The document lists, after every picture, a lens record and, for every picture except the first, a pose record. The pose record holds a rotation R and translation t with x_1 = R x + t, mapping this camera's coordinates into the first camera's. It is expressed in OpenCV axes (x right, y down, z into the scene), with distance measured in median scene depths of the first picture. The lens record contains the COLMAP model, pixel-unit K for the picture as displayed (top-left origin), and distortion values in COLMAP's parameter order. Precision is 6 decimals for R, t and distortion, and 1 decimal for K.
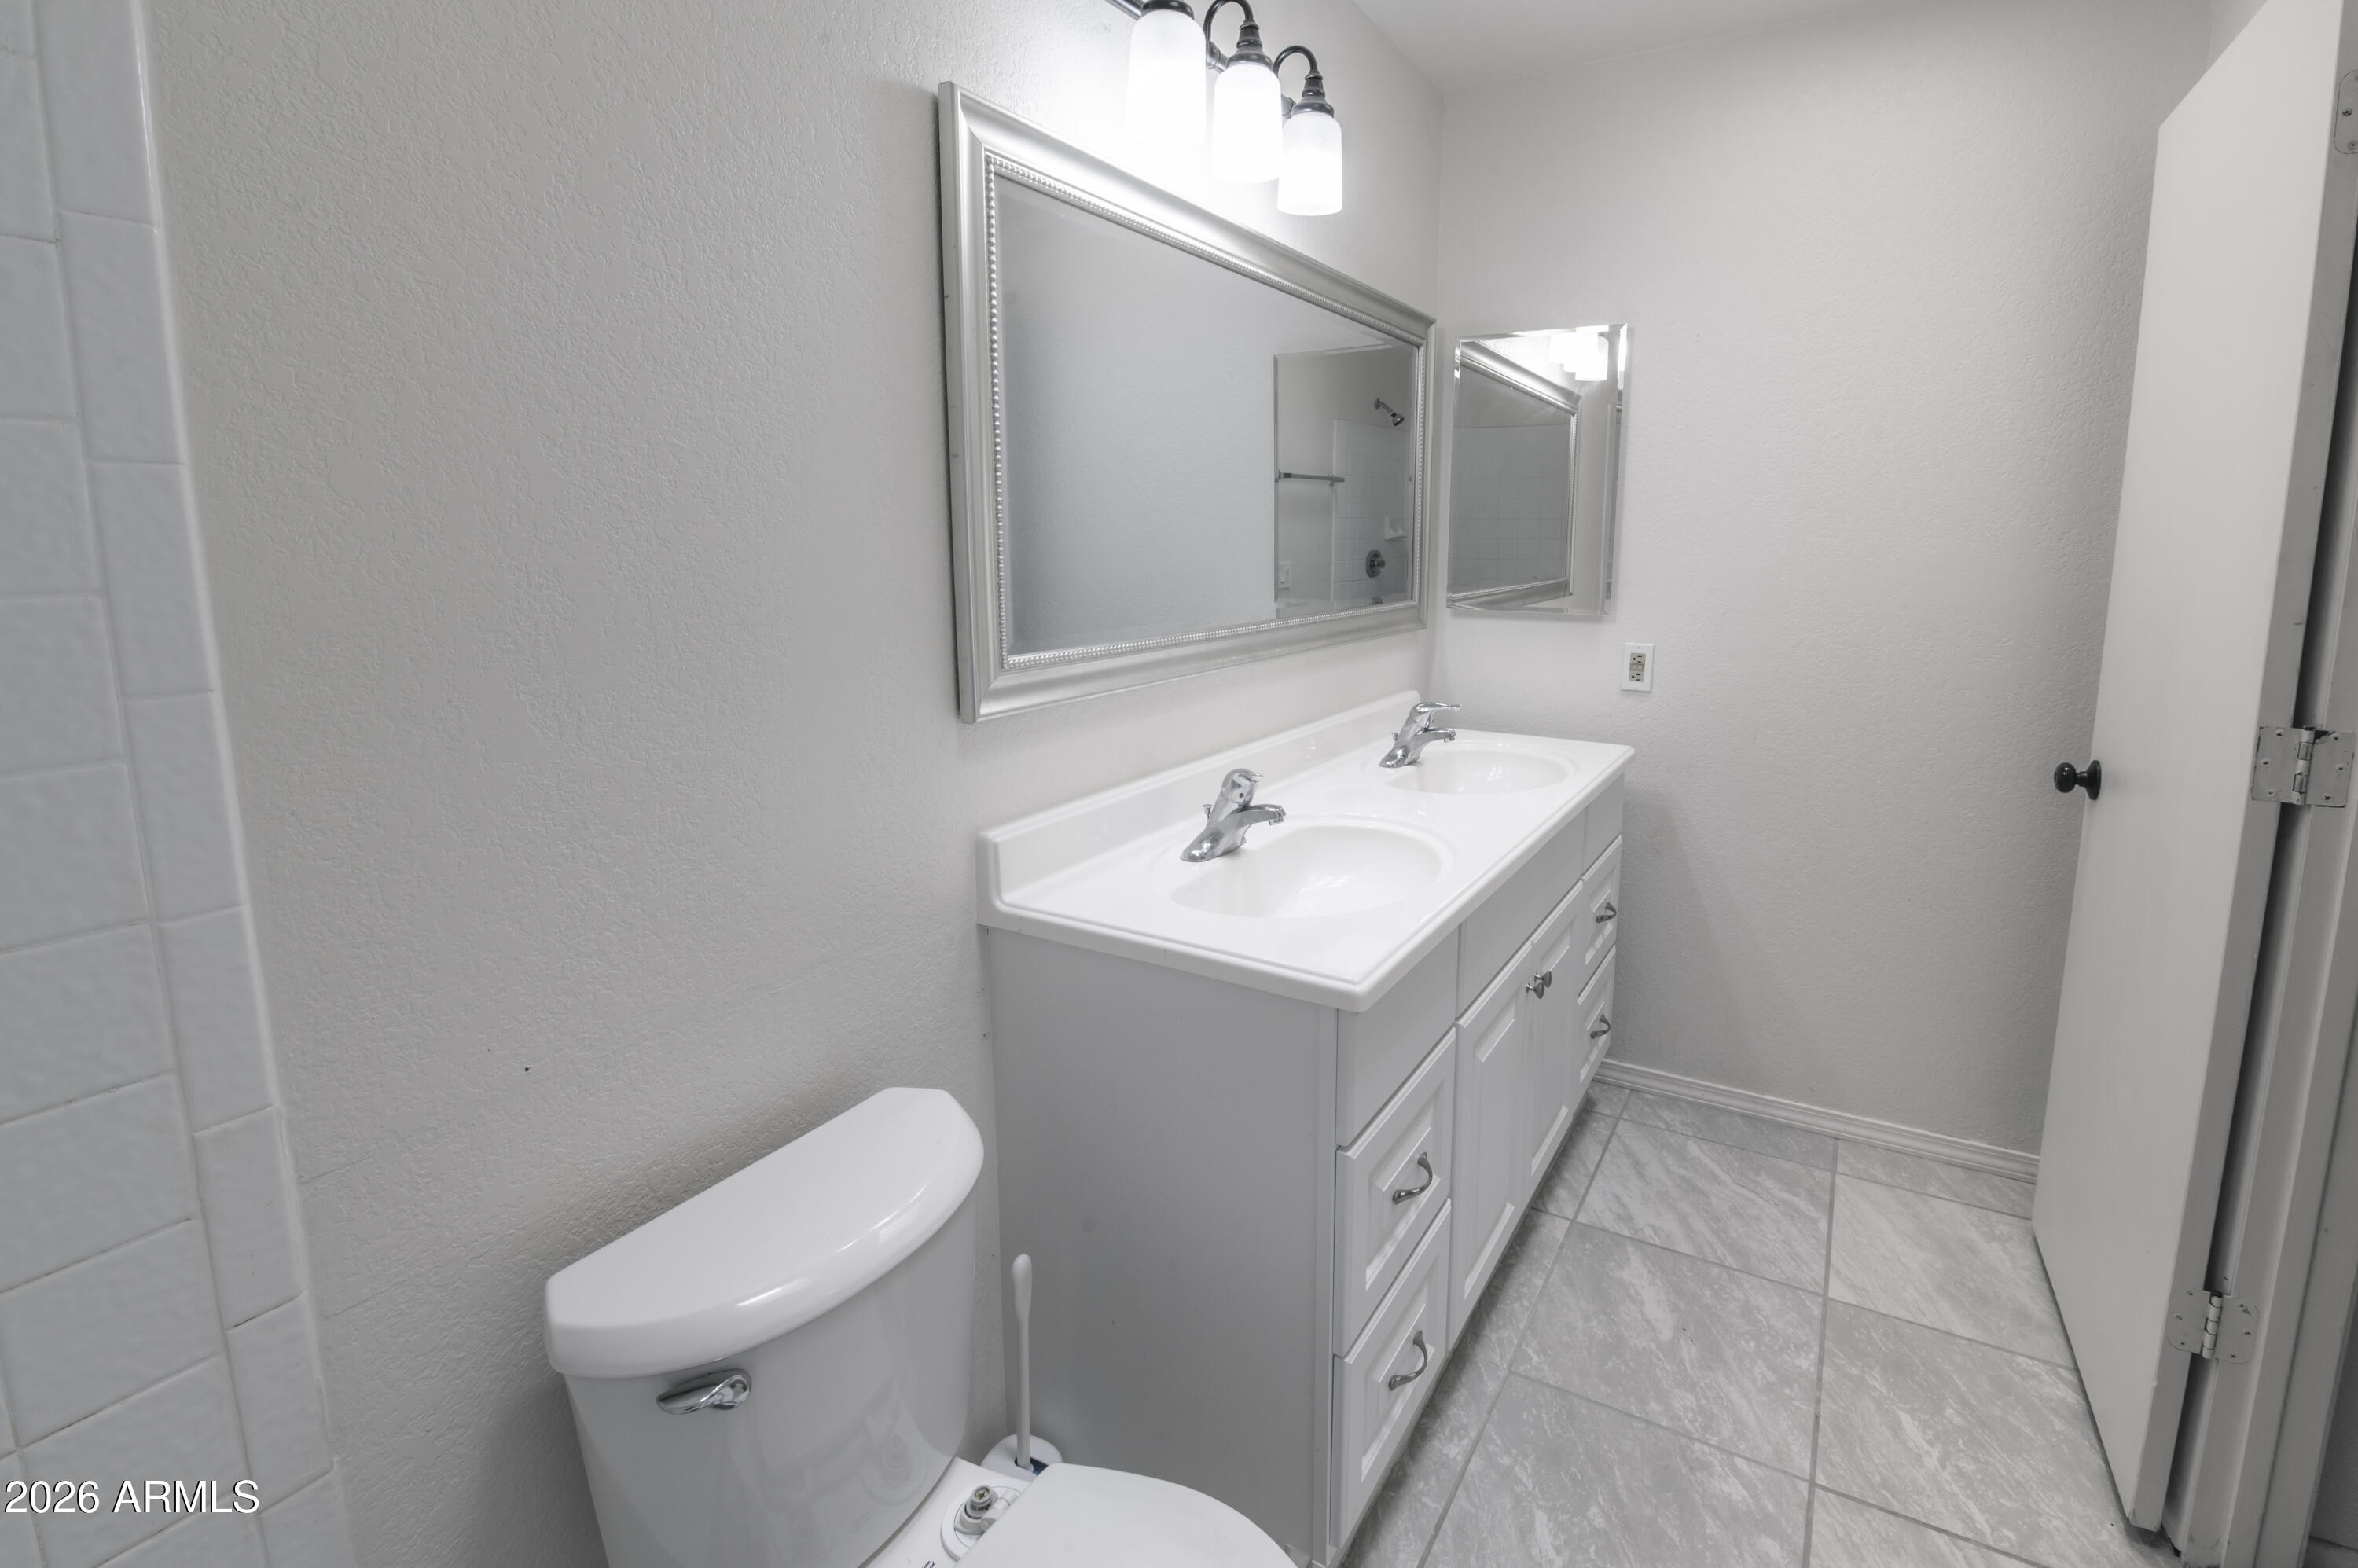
lens RADIAL K [[1080.4, 0, 1334.3], [0, 1080.4, 685.3], [0, 0, 1]] dist [-0.002365, -0.009254]
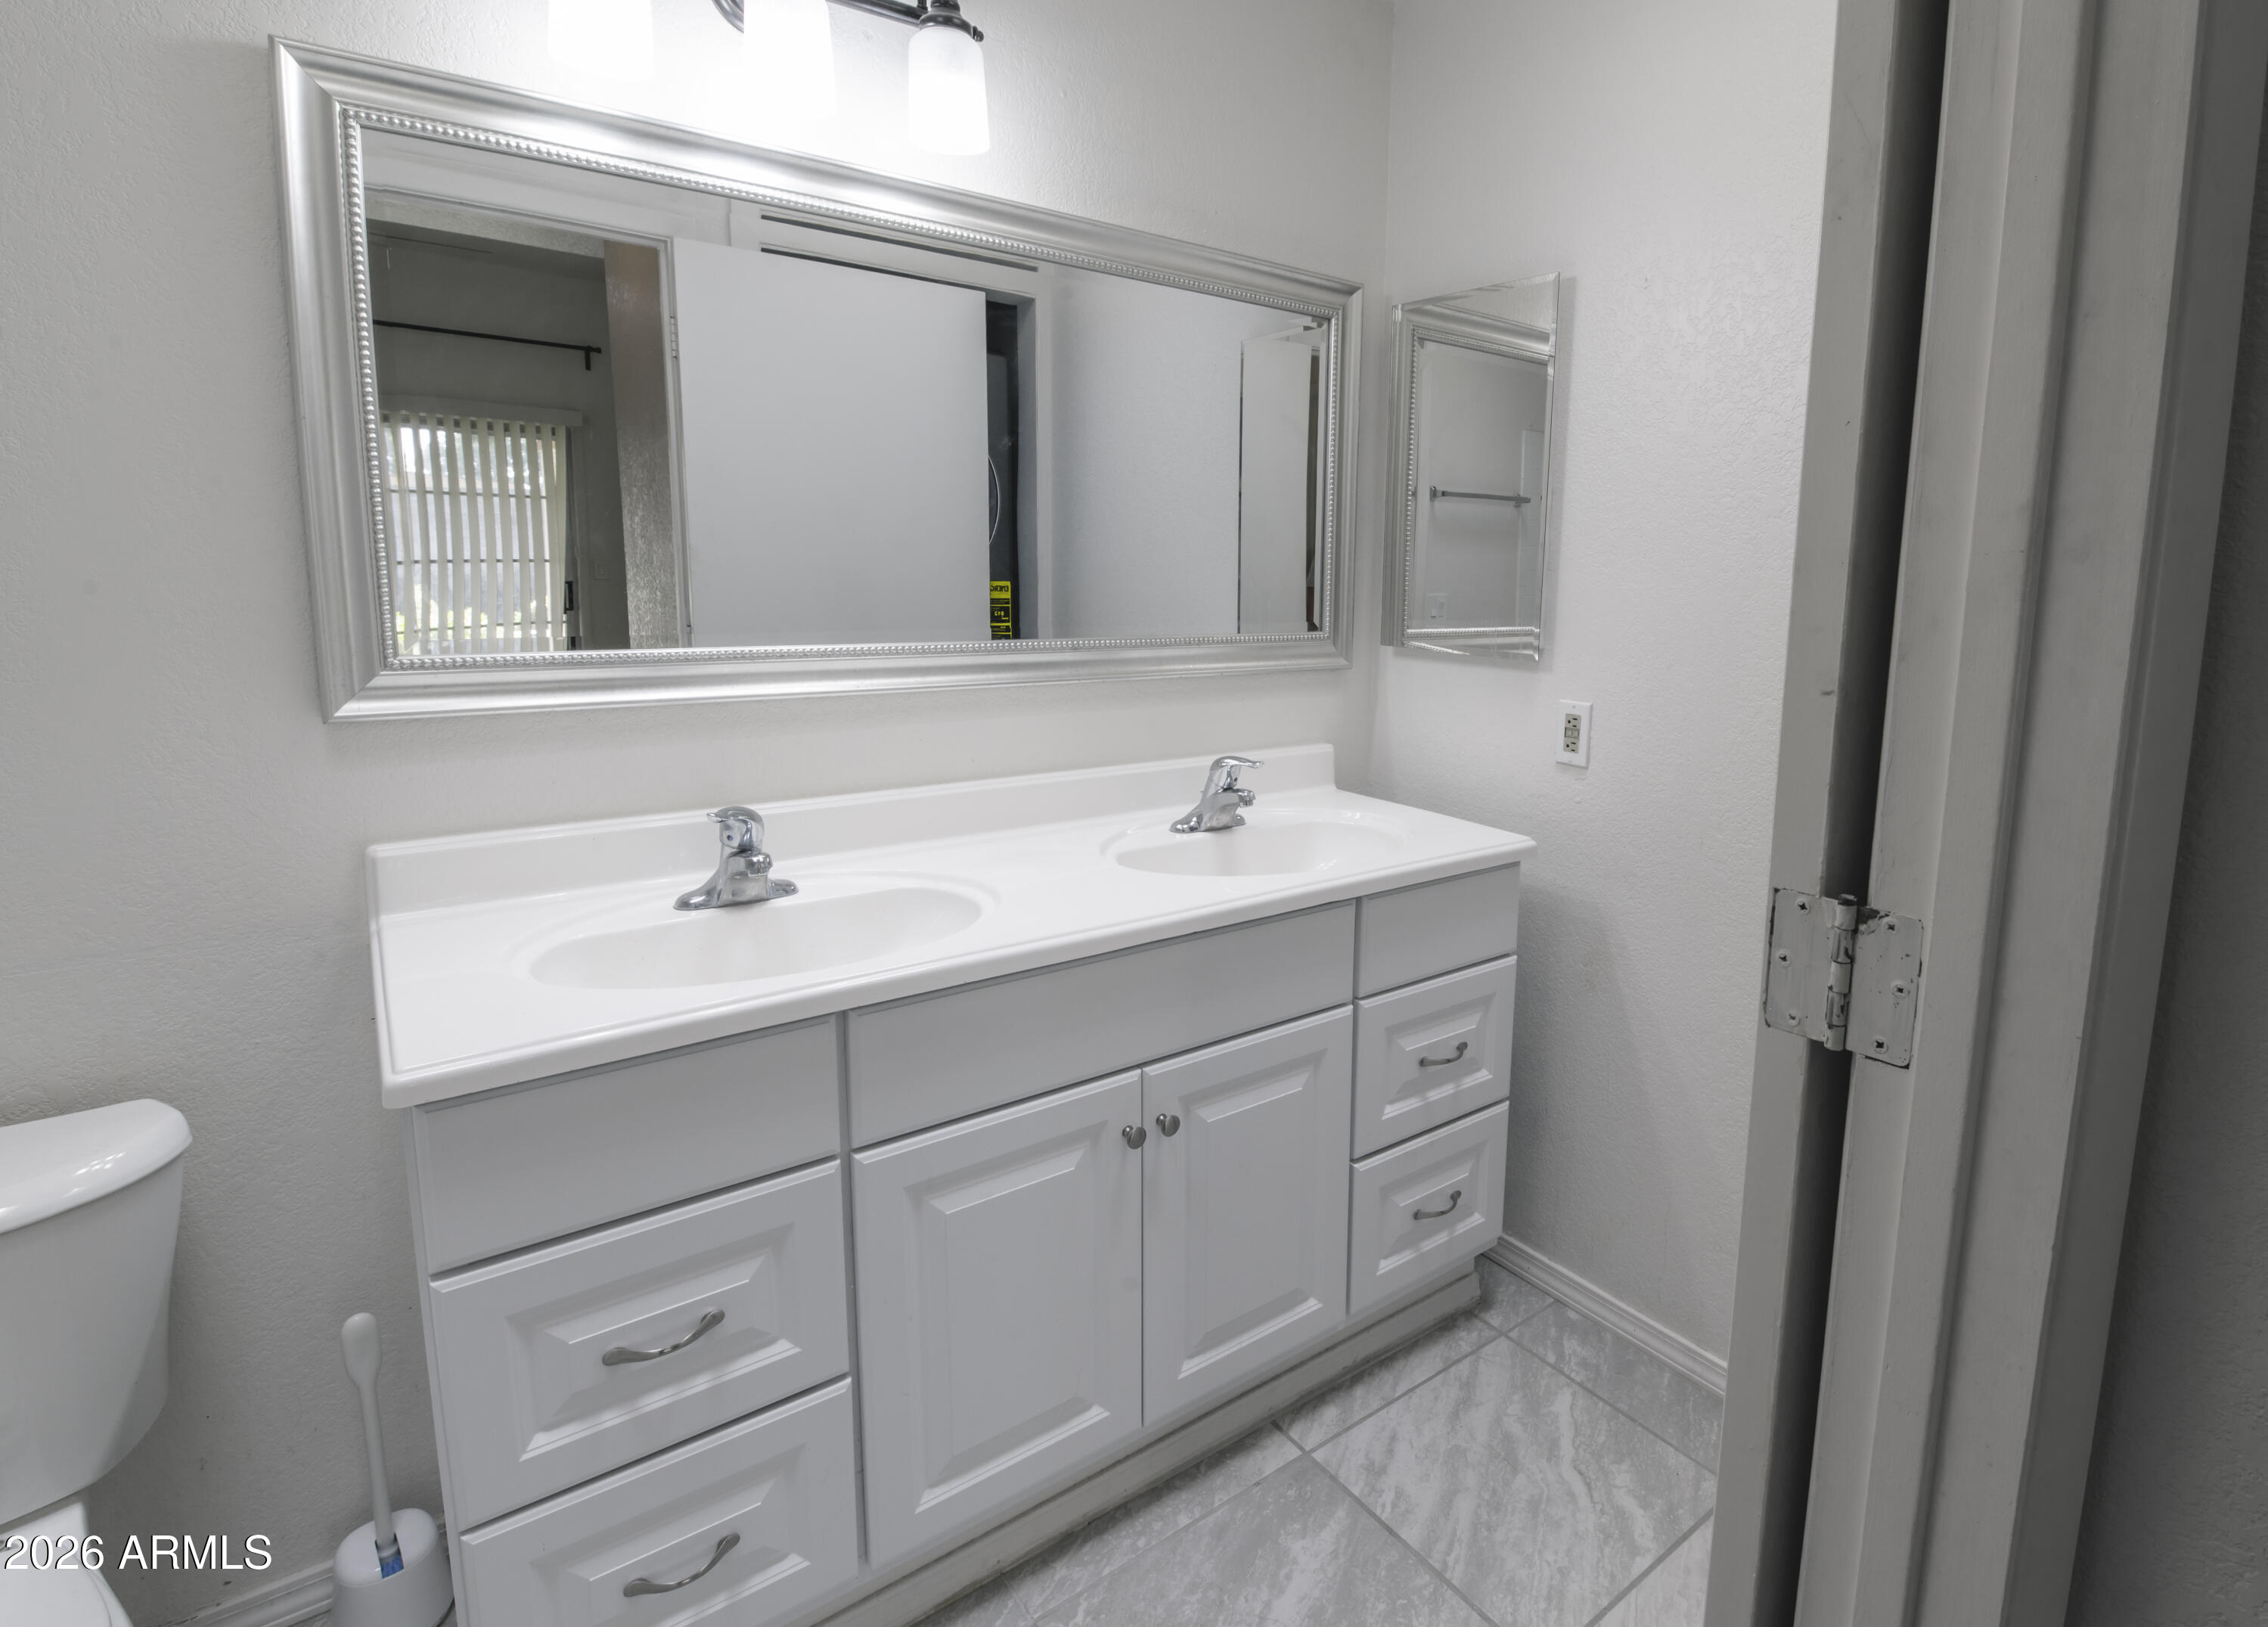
lens RADIAL K [[1181.2, 0, 1241.4], [0, 1181.2, 719.0], [0, 0, 1]] dist [-0.003648, -0.006890]
pose [[0.930945, 0.063598, -0.359578, 0.442765], [-0.068155, 0.997675, 0.000003, -0.013656], [0.358742, 0.024504, 0.933115, 0.199845]]
